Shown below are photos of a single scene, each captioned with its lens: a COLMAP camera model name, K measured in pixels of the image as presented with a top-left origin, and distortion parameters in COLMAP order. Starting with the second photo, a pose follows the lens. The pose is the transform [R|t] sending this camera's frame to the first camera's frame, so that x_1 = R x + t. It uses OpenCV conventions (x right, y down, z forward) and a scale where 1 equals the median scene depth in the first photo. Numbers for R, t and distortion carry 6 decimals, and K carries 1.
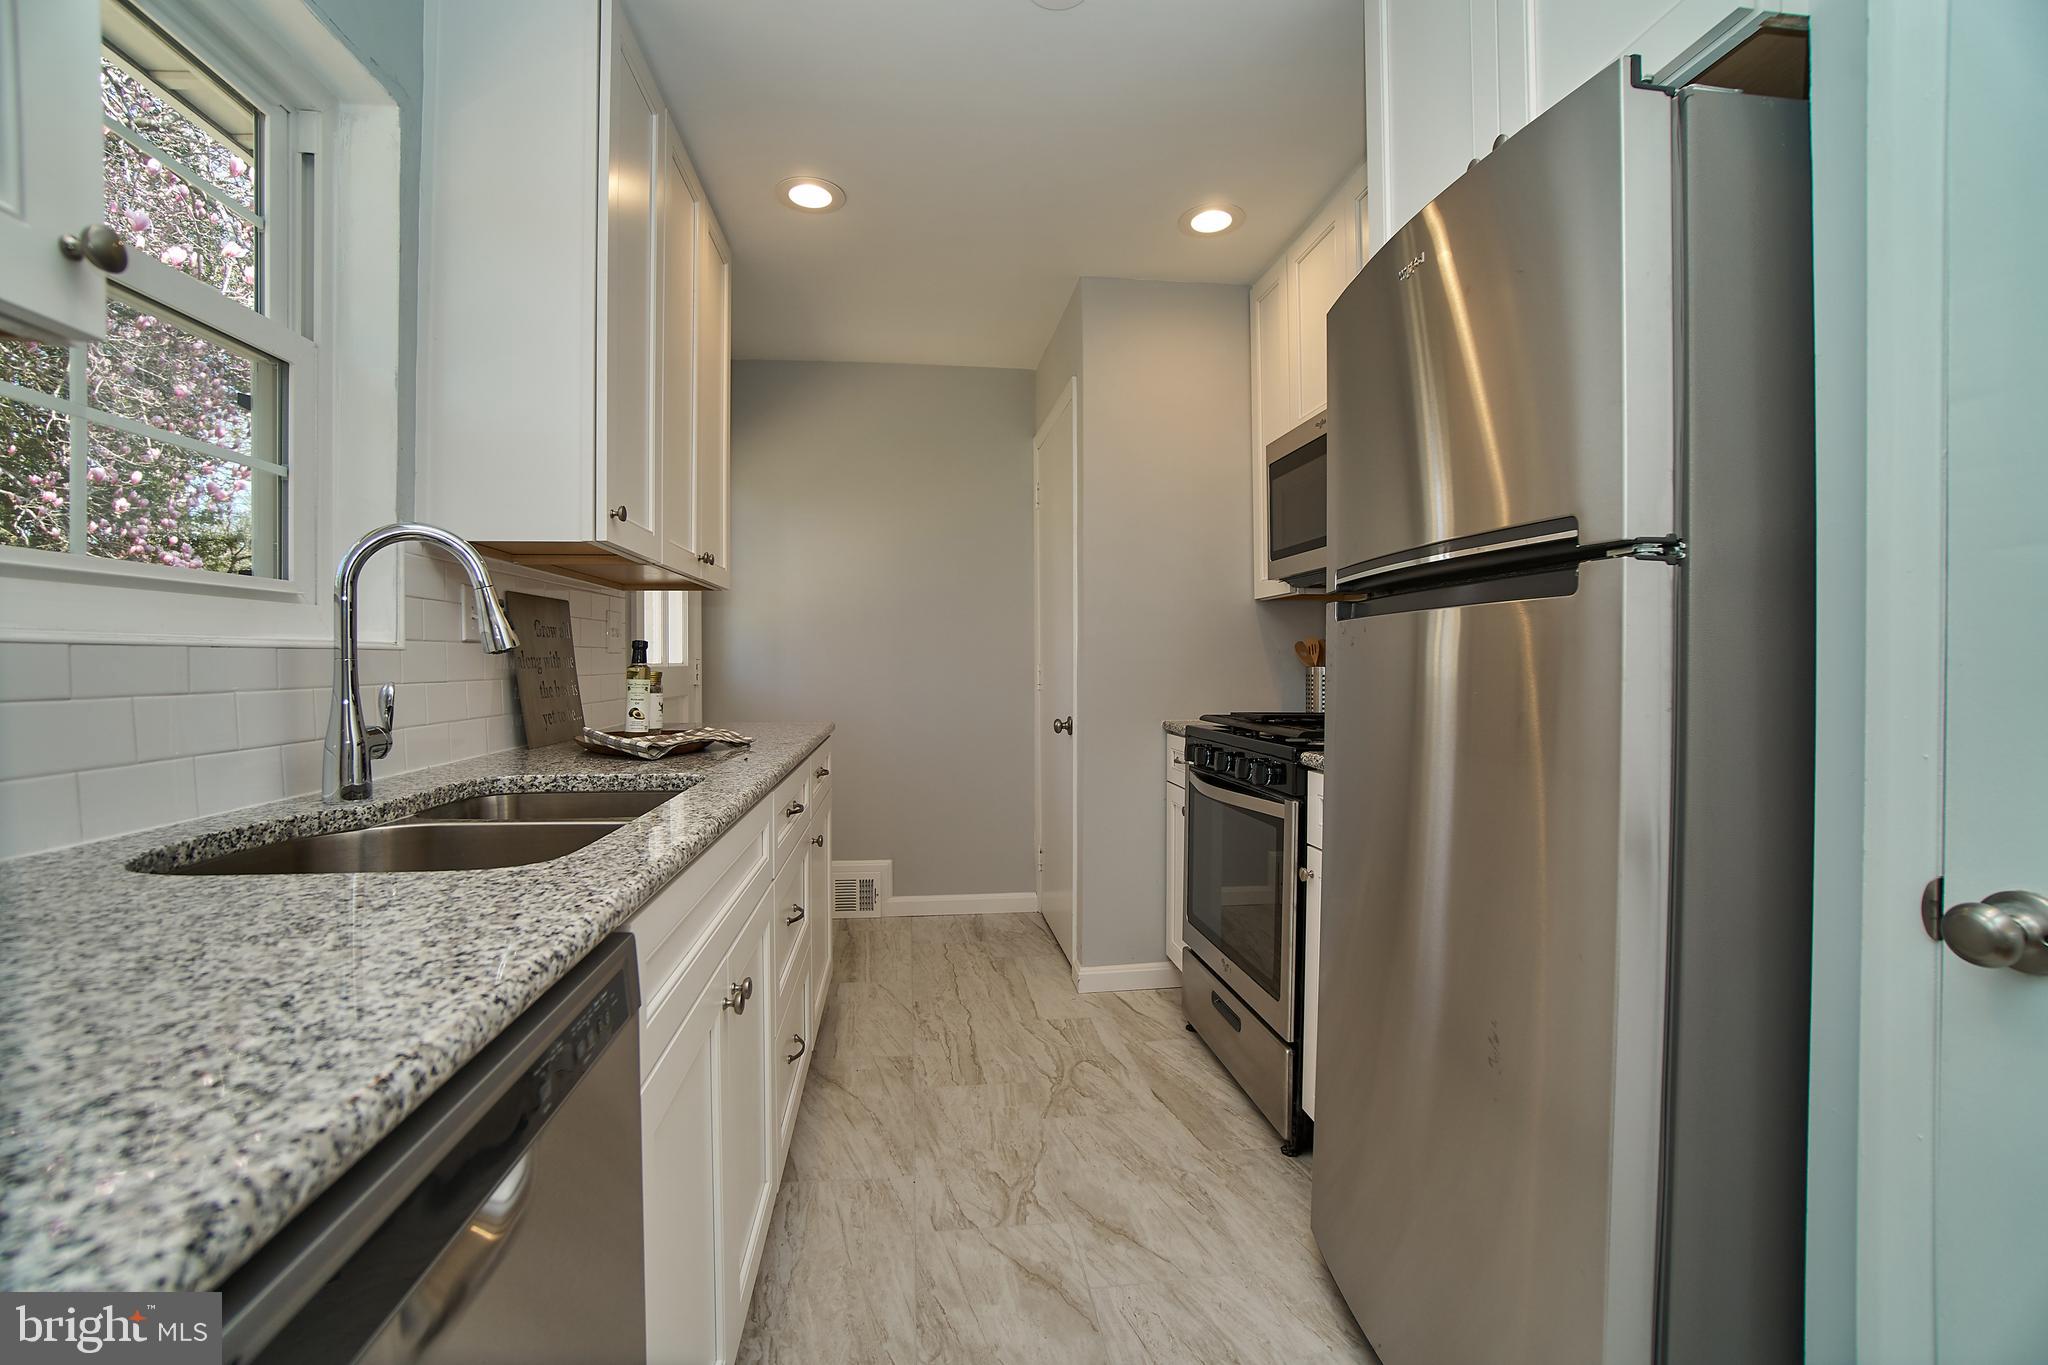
lens RADIAL K [[898.4, 0, 985.0], [0, 898.4, 673.4], [0, 0, 1]] dist [-0.051736, 0.010468]
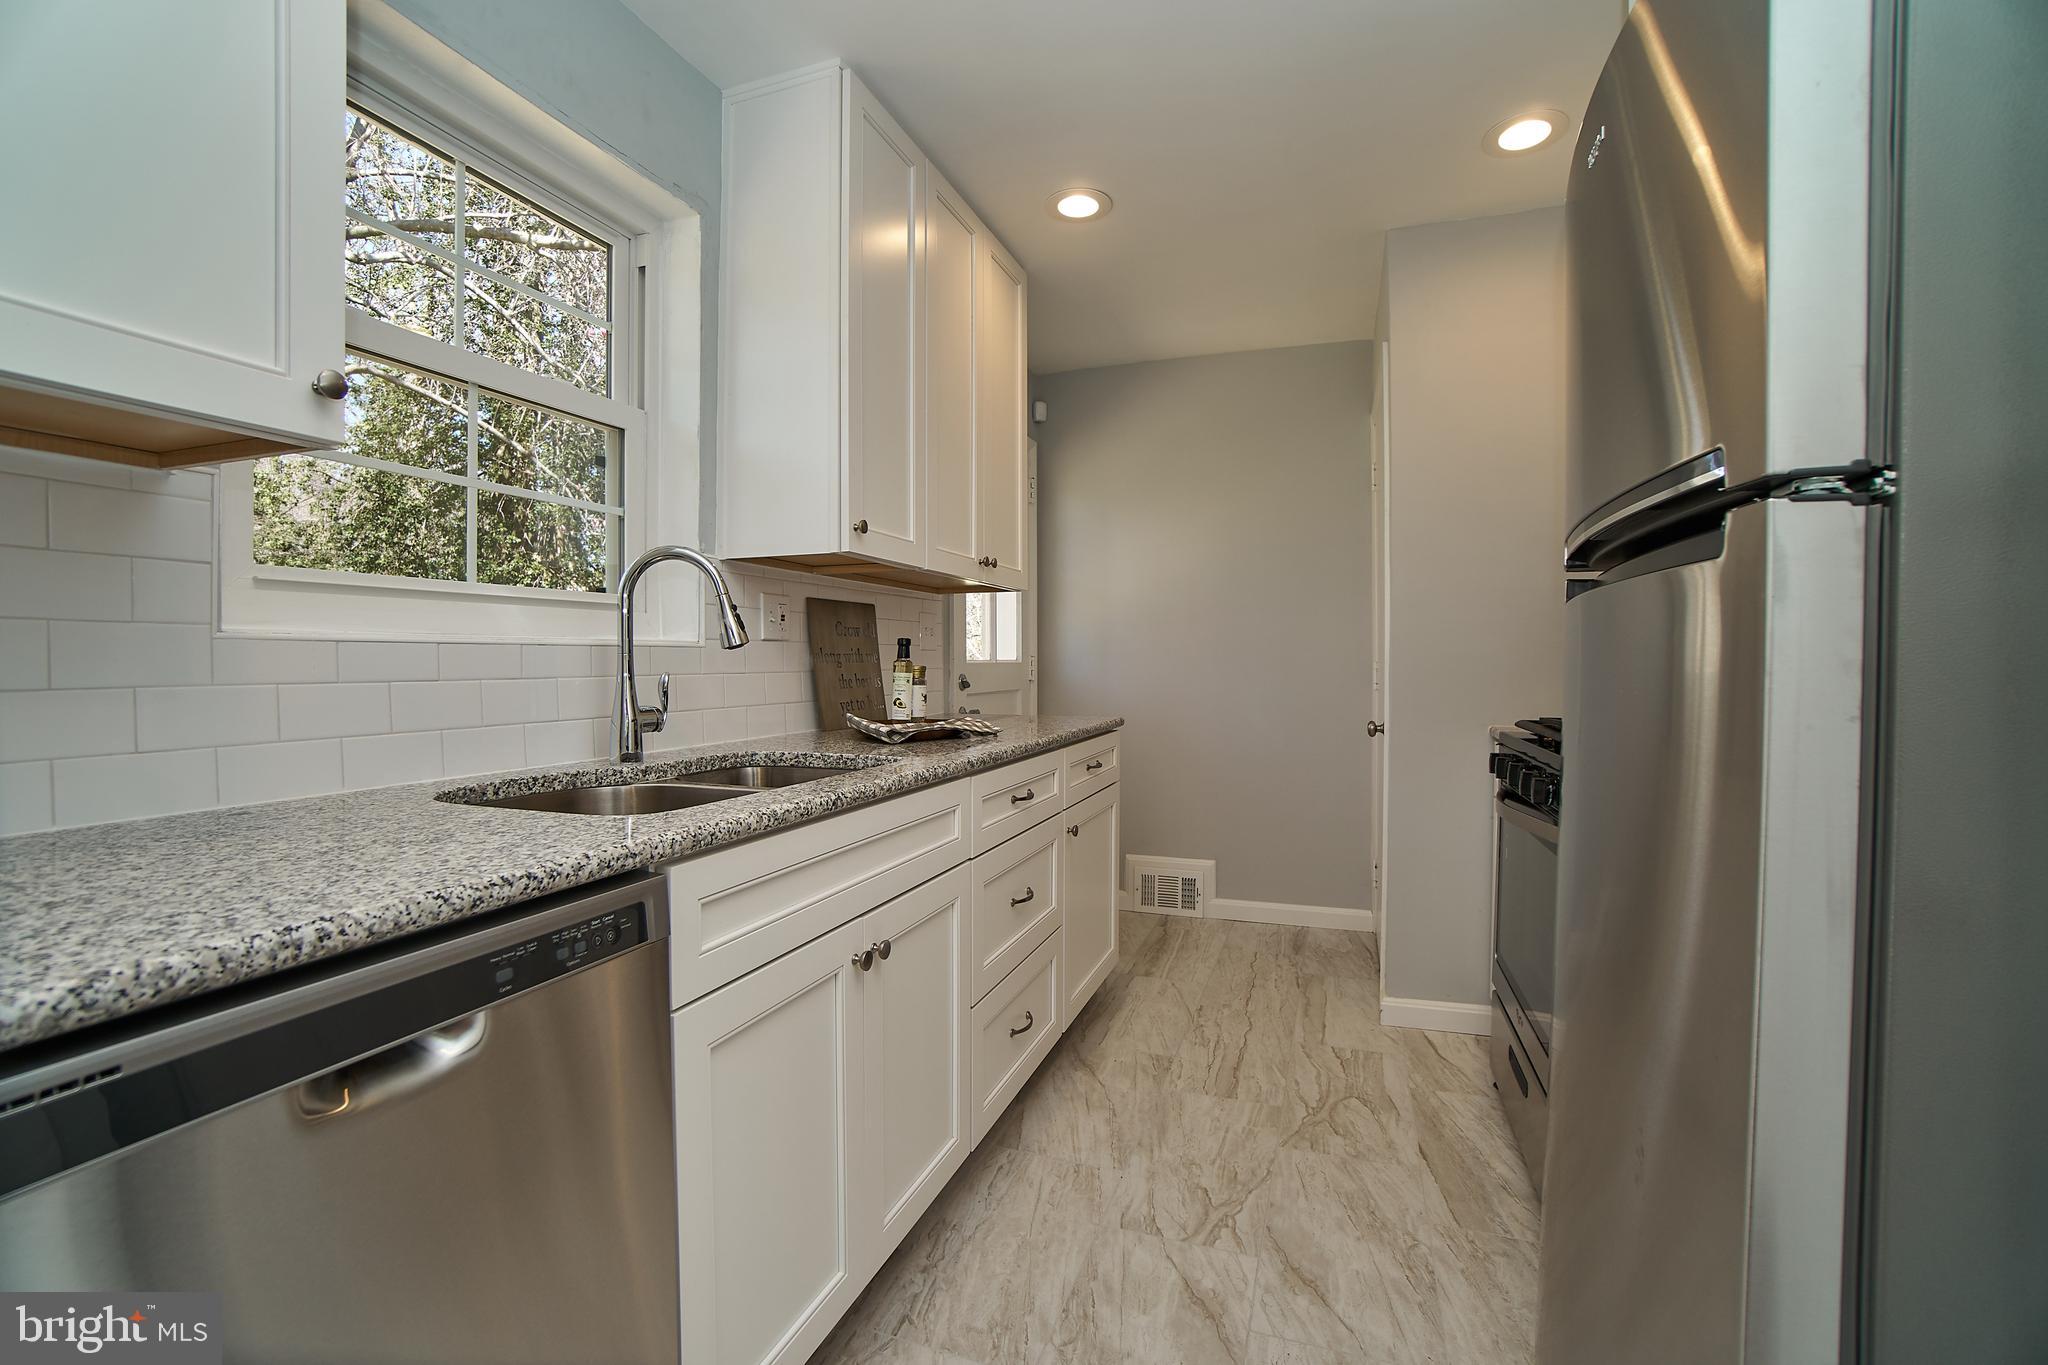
lens RADIAL K [[898.4, 0, 1032.4], [0, 898.4, 674.2], [0, 0, 1]] dist [-0.051736, 0.010468]
pose [[0.893673, 0.006196, -0.448676, 0.278499], [-0.005627, 0.999981, 0.002602, 0.004662], [0.448683, 0.000200, 0.893691, 0.061489]]
